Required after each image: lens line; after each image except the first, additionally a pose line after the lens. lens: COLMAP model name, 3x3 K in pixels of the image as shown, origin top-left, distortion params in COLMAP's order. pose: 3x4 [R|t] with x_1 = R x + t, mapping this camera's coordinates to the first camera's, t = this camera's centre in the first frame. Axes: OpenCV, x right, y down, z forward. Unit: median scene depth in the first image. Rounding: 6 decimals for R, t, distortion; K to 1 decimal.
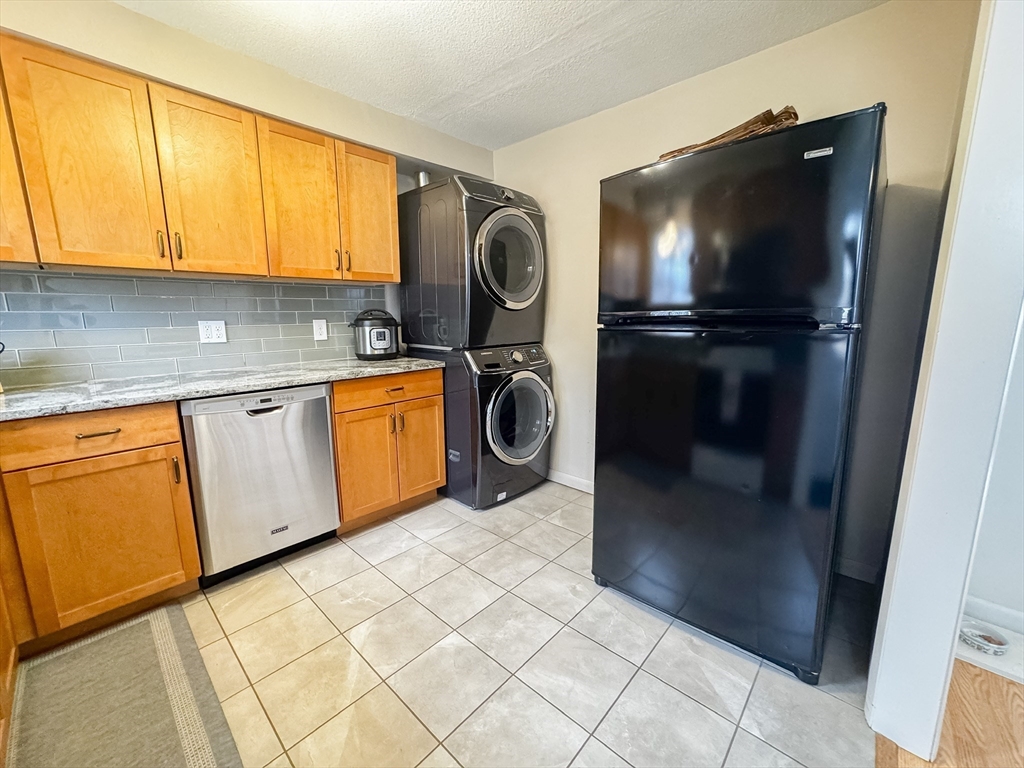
lens RADIAL K [[416.5, 0, 513.6], [0, 416.5, 384.1], [0, 0, 1]] dist [-0.031683, 0.013664]
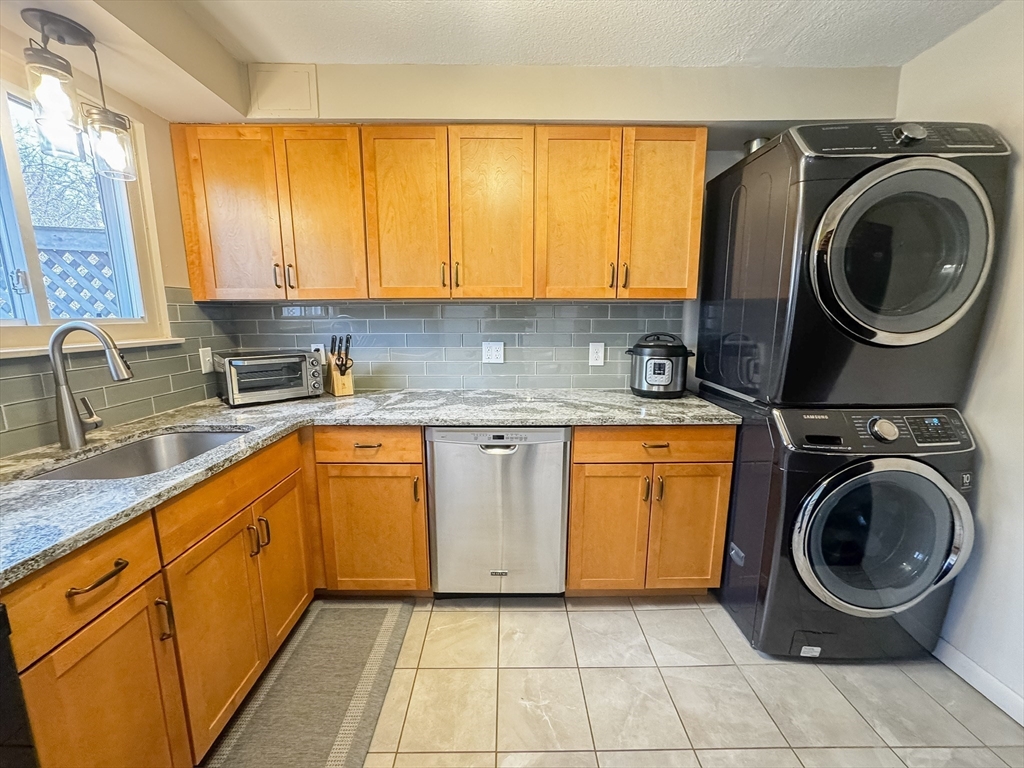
lens RADIAL K [[416.5, 0, 513.3], [0, 416.5, 384.1], [0, 0, 1]] dist [-0.031683, 0.013664]
pose [[0.683670, 0.126151, -0.718805, 0.064892], [-0.125980, 0.990561, 0.054022, -0.110692], [0.718835, 0.053622, 0.693109, 0.310138]]
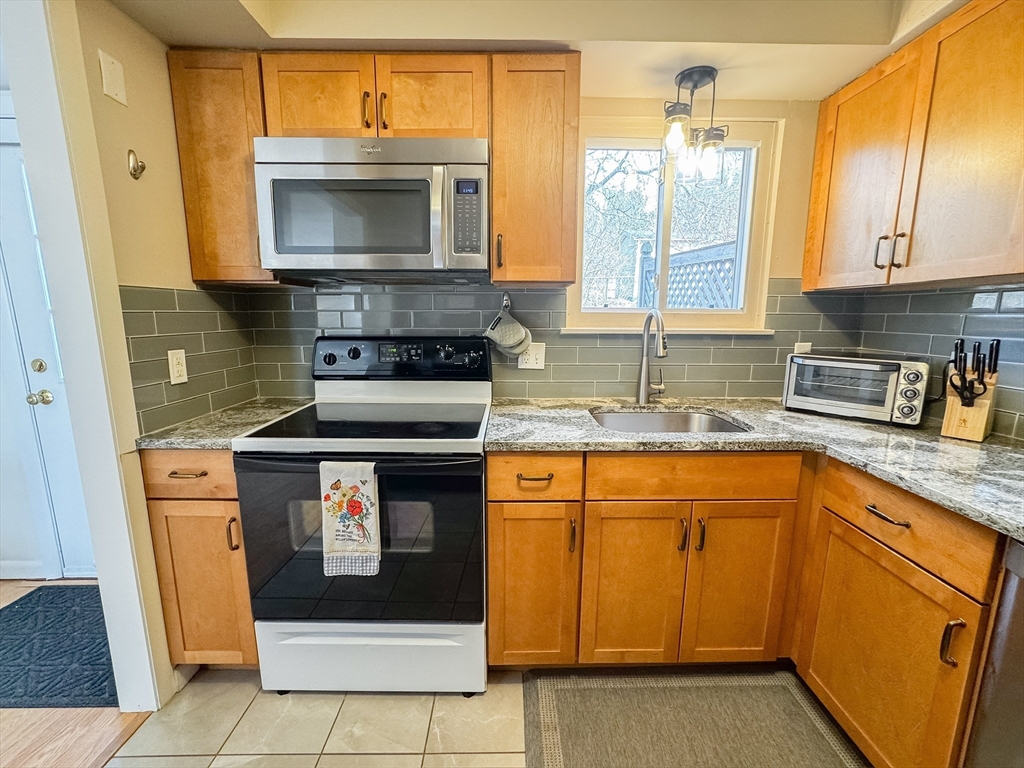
lens RADIAL K [[416.5, 0, 511.1], [0, 416.5, 384.7], [0, 0, 1]] dist [-0.031683, 0.013664]
pose [[-0.730668, 0.116857, -0.672658, -0.052767], [-0.116491, 0.949457, 0.291481, -0.149790], [0.672722, 0.291335, -0.680124, 0.644132]]
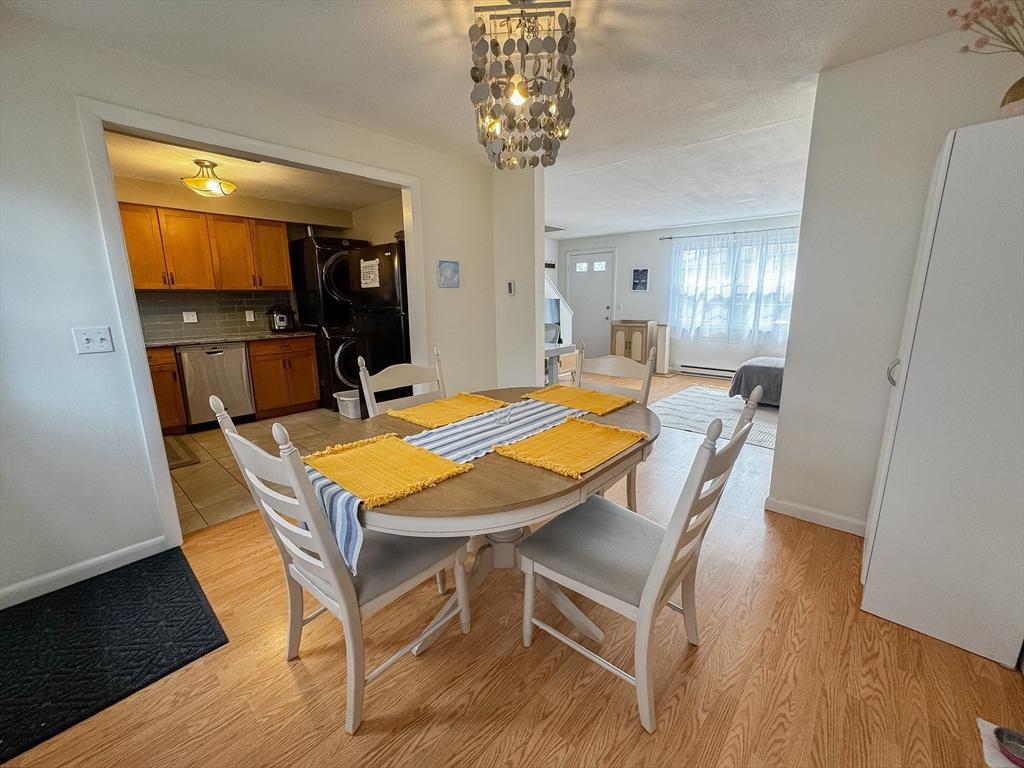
lens RADIAL K [[416.5, 0, 513.2], [0, 416.5, 385.5], [0, 0, 1]] dist [-0.031683, 0.013664]
pose [[0.999982, -0.004479, 0.004003, 0.838379], [0.004319, 0.999232, 0.038952, 0.135327], [-0.004174, -0.038934, 0.999233, -1.028547]]
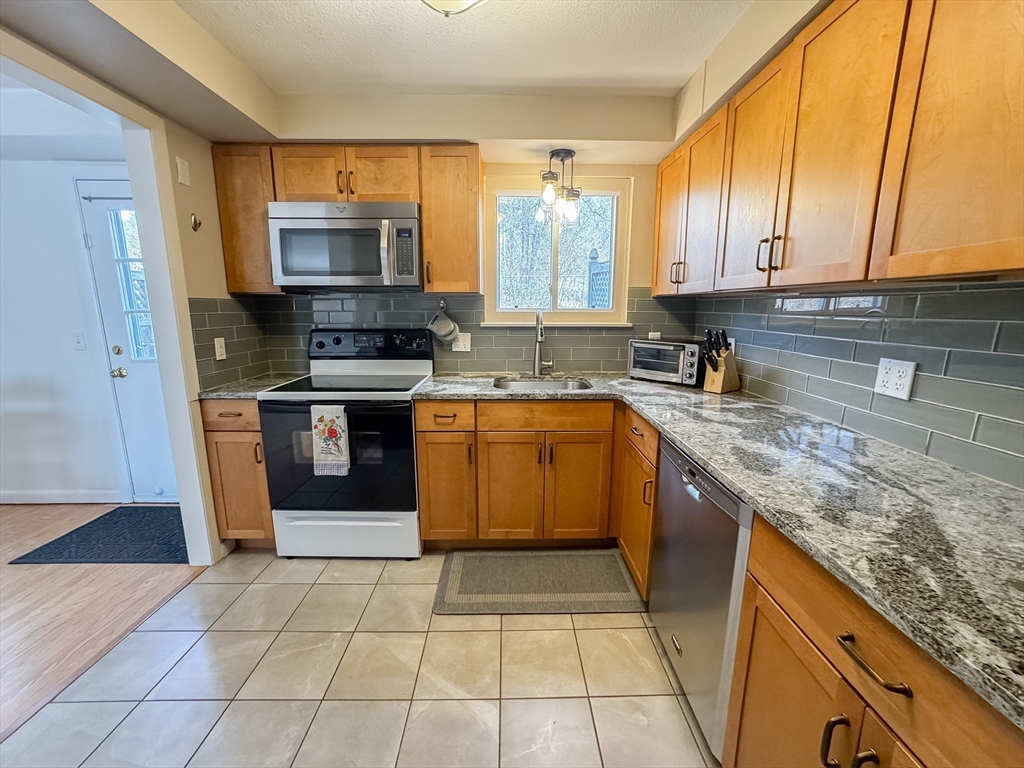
lens RADIAL K [[416.5, 0, 513.5], [0, 416.5, 385.6], [0, 0, 1]] dist [-0.031683, 0.013664]
pose [[-0.731321, 0.130774, -0.669379, 0.052237], [-0.114131, 0.944142, 0.309145, -0.233795], [0.672416, 0.302481, -0.675545, 1.026709]]
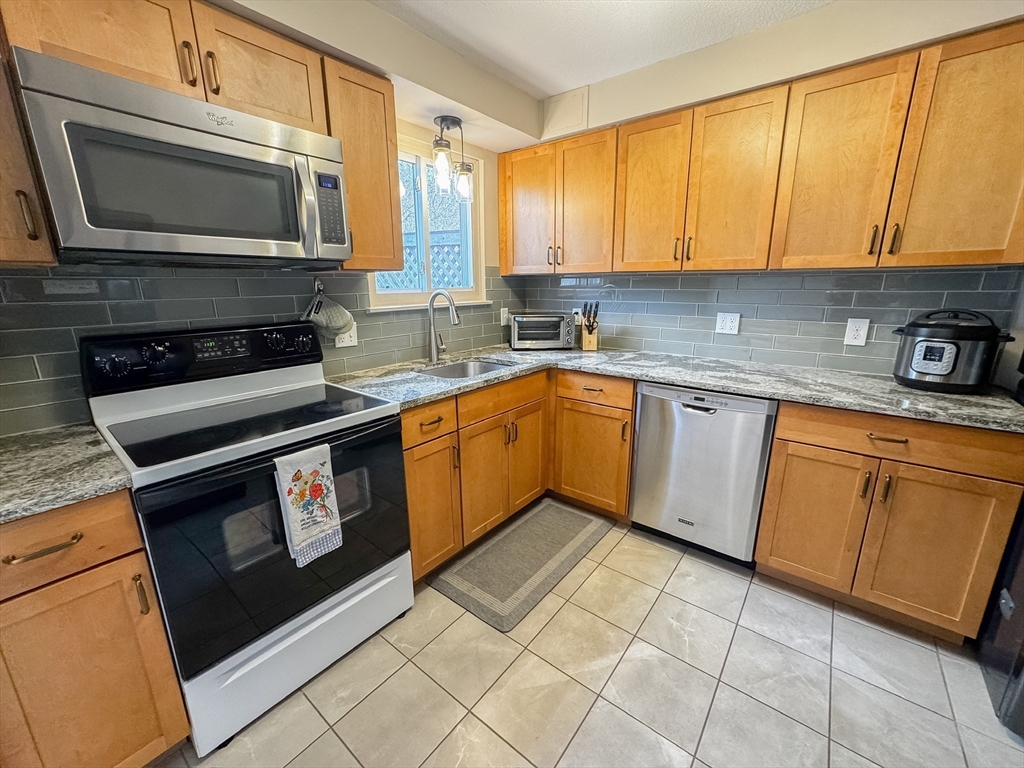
lens RADIAL K [[416.5, 0, 511.6], [0, 416.5, 385.0], [0, 0, 1]] dist [-0.031683, 0.013664]
pose [[0.068650, 0.241105, -0.968068, 0.288678], [-0.161420, 0.960255, 0.227712, -0.126132], [0.984495, 0.140633, 0.104841, 0.362576]]
